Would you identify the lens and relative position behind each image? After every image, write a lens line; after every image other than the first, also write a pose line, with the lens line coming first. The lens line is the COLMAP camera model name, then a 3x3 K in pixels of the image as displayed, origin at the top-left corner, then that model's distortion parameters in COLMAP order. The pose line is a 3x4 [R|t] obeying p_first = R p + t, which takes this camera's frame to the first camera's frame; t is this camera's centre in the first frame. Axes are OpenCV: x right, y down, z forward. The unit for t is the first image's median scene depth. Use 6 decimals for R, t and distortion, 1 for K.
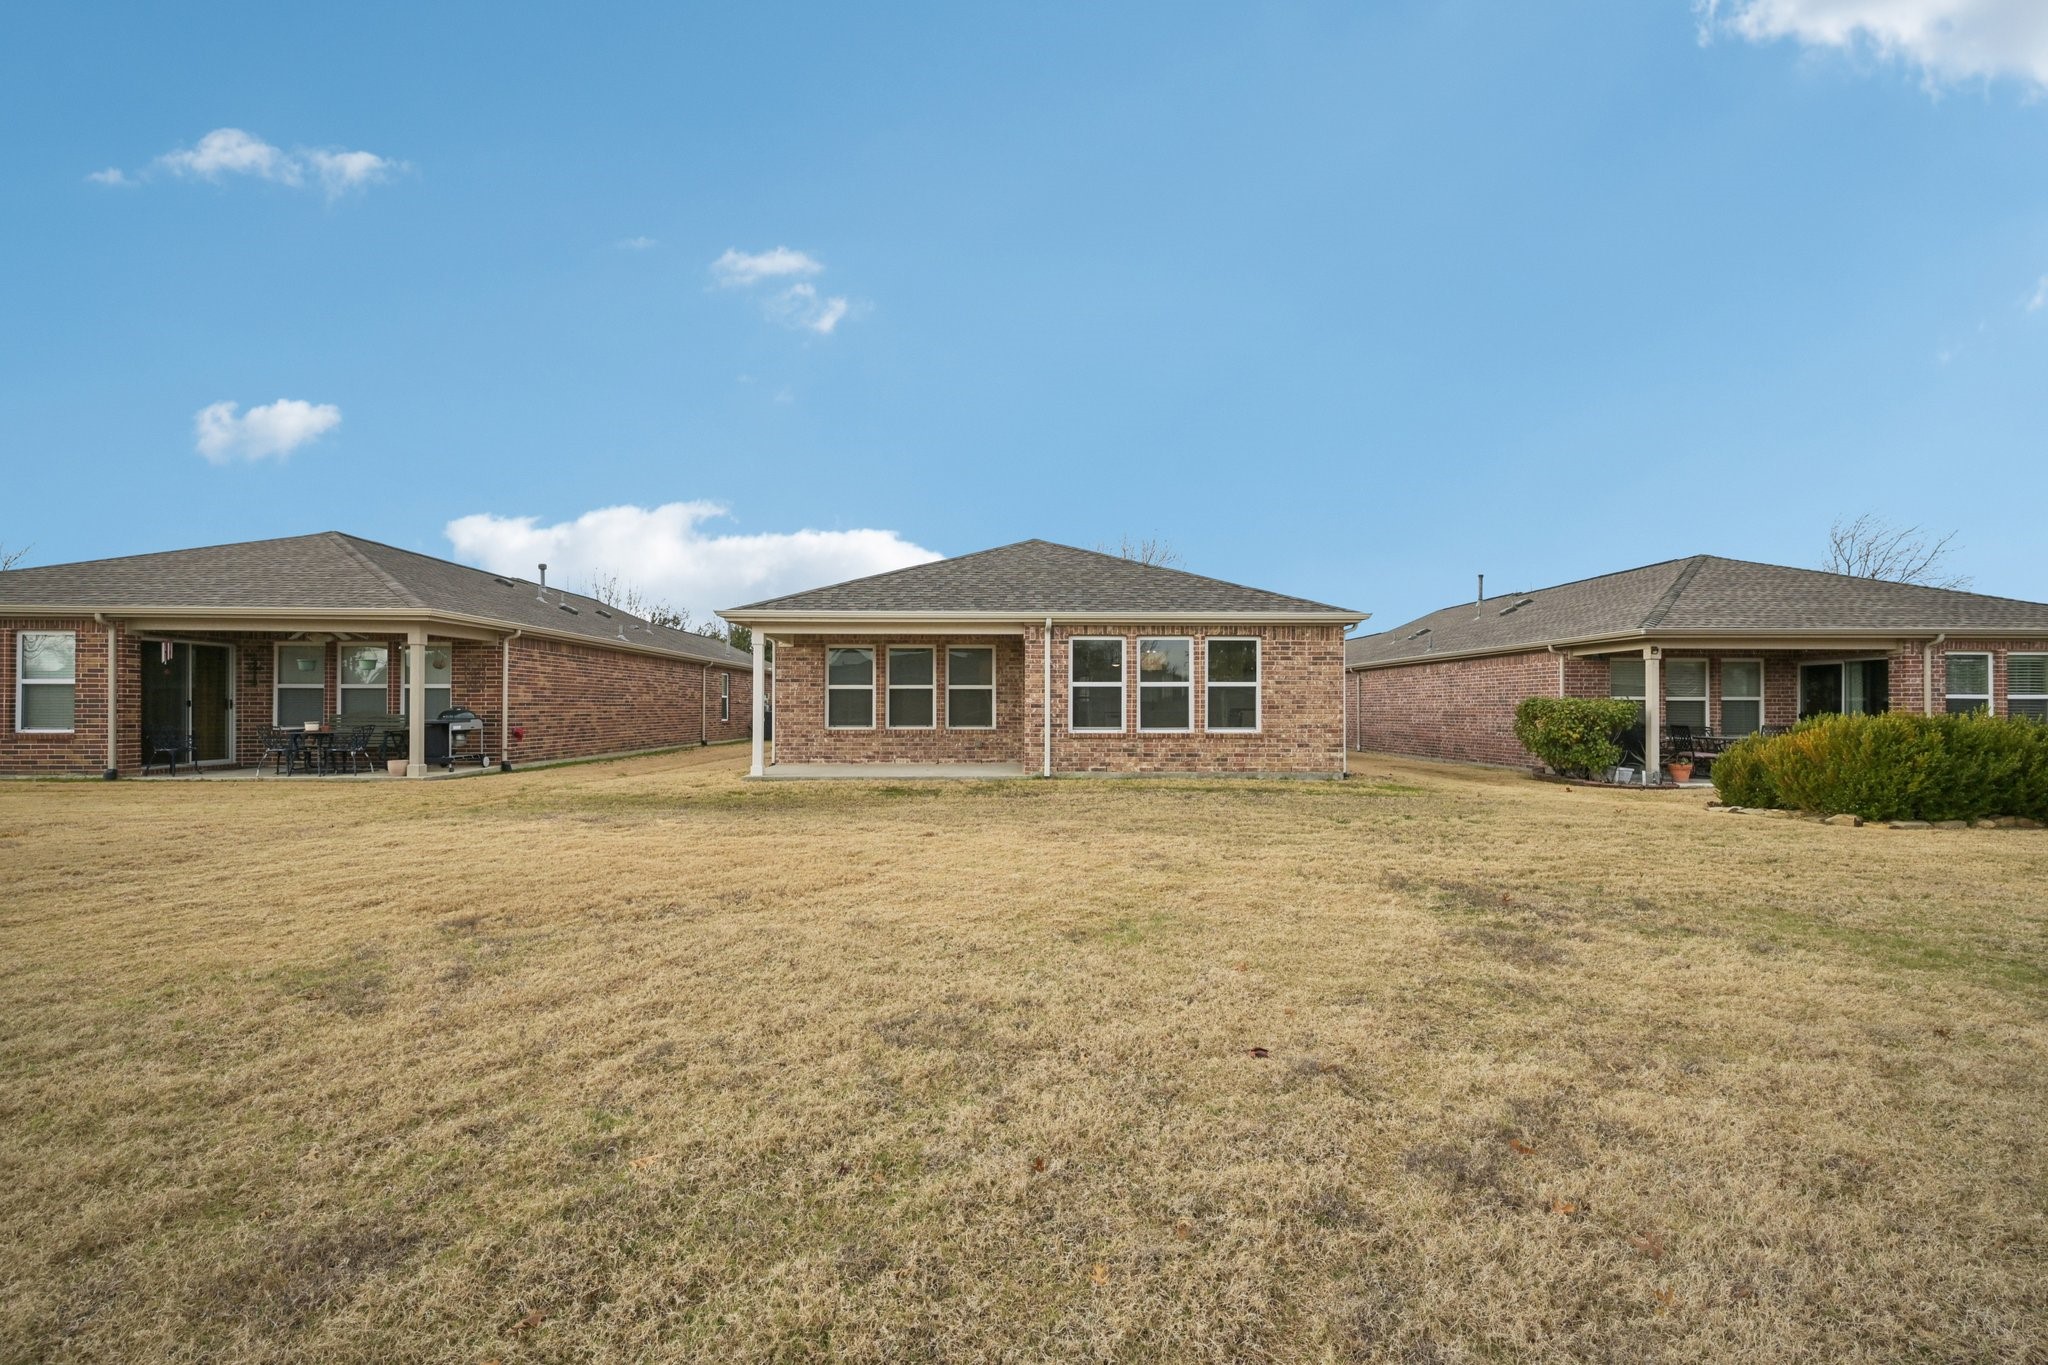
lens RADIAL K [[898.6, 0, 1027.2], [0, 898.6, 682.0], [0, 0, 1]] dist [-0.001708, 0.000707]
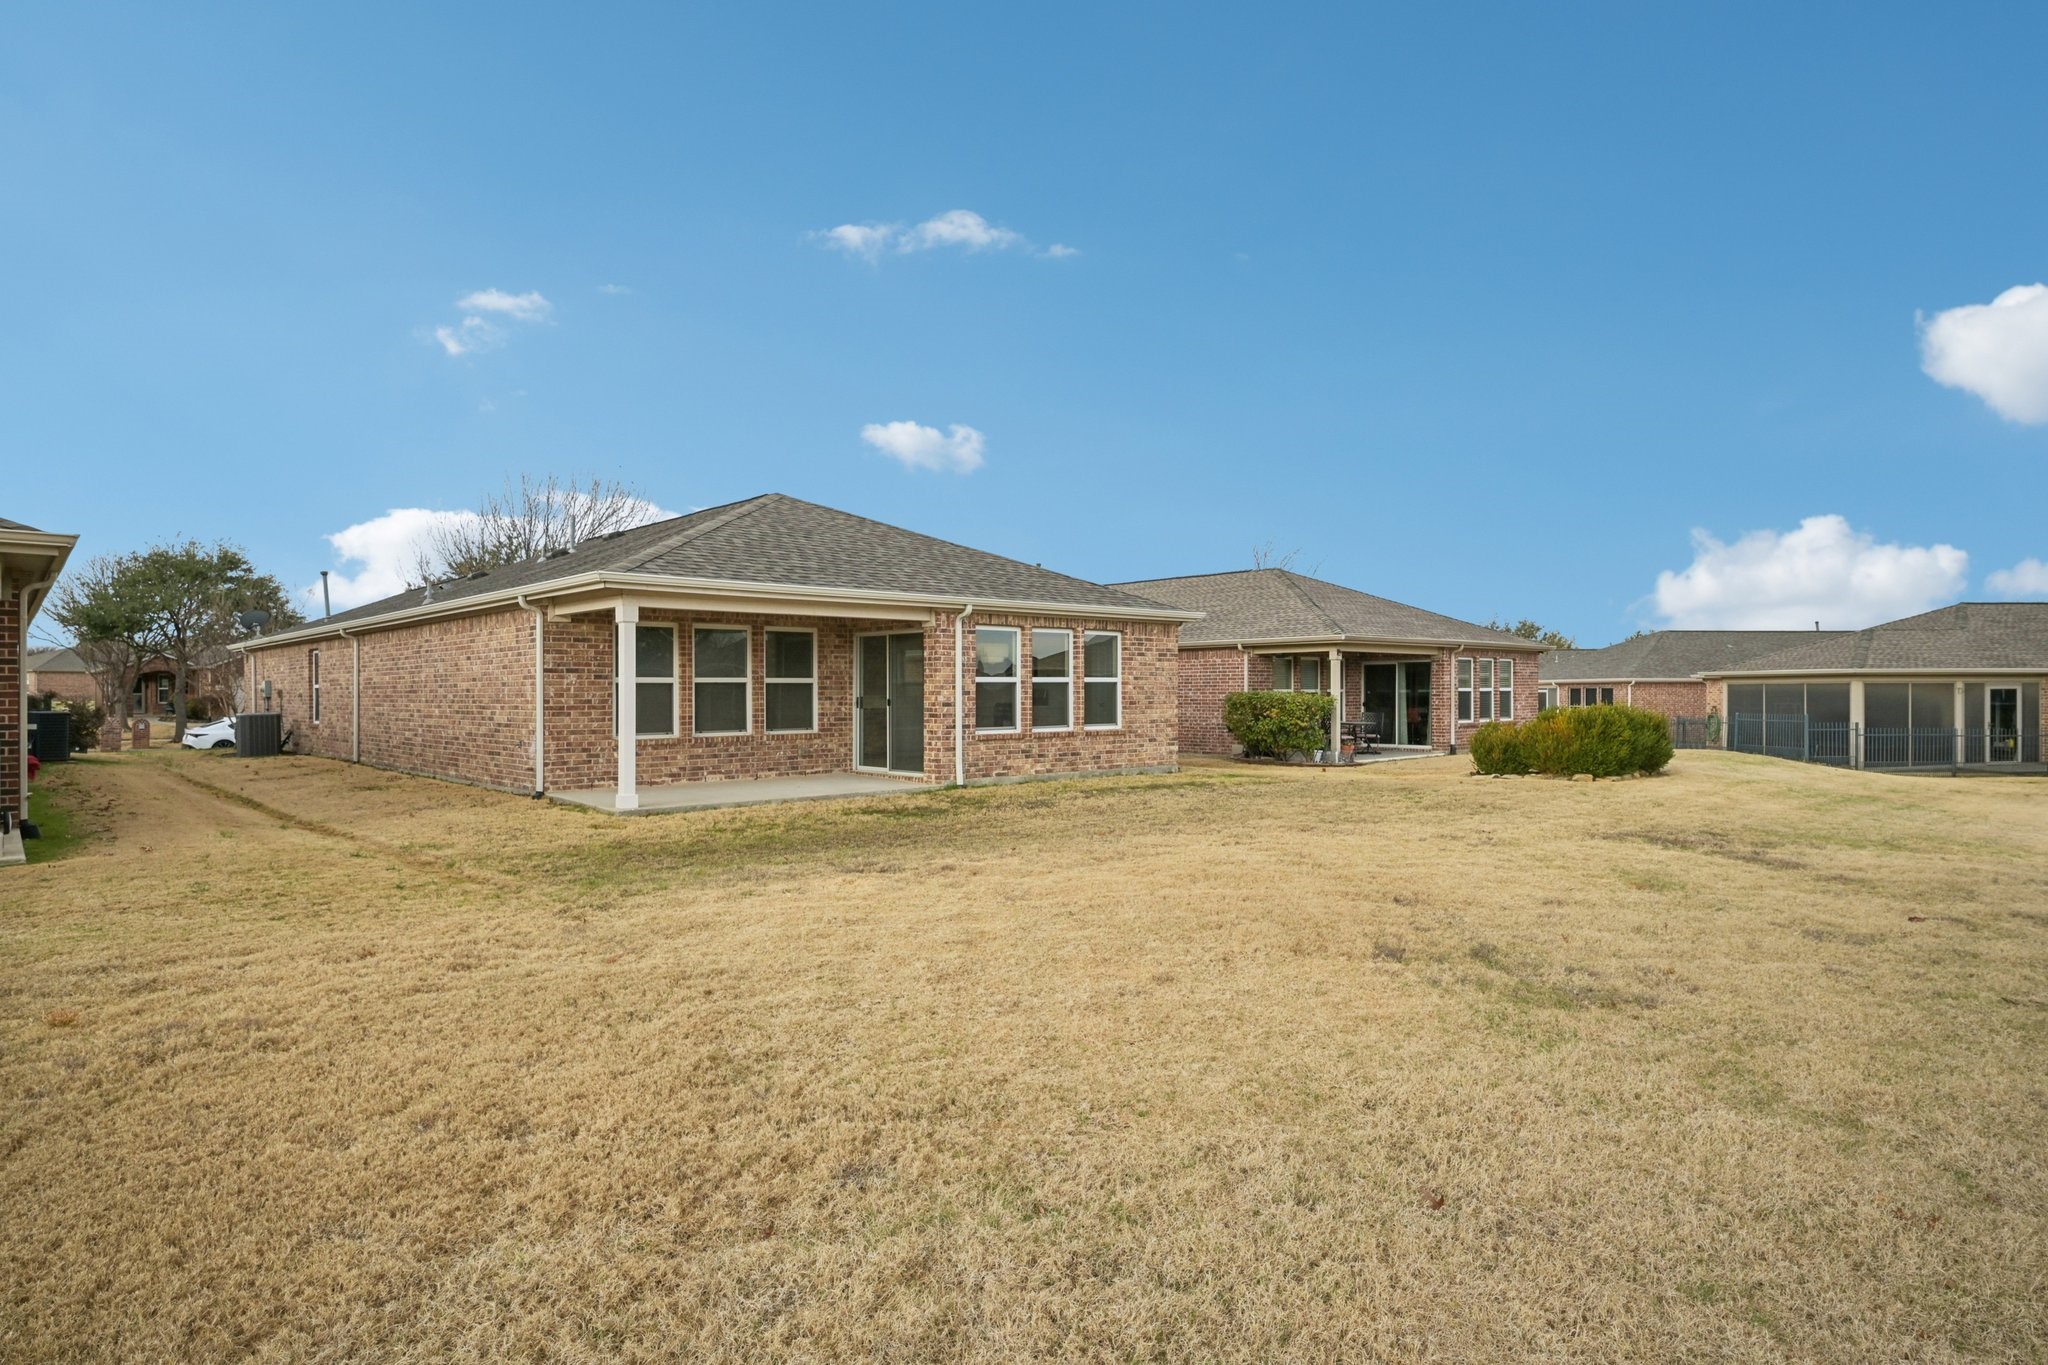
lens RADIAL K [[1118.6, 0, 1030.6], [0, 1118.6, 672.2], [0, 0, 1]] dist [-0.001874, 0.001354]
pose [[0.755864, 0.007106, 0.654690, -0.626380], [-0.013384, 0.999900, 0.004600, -0.010266], [-0.654592, -0.012239, 0.755883, 0.130865]]
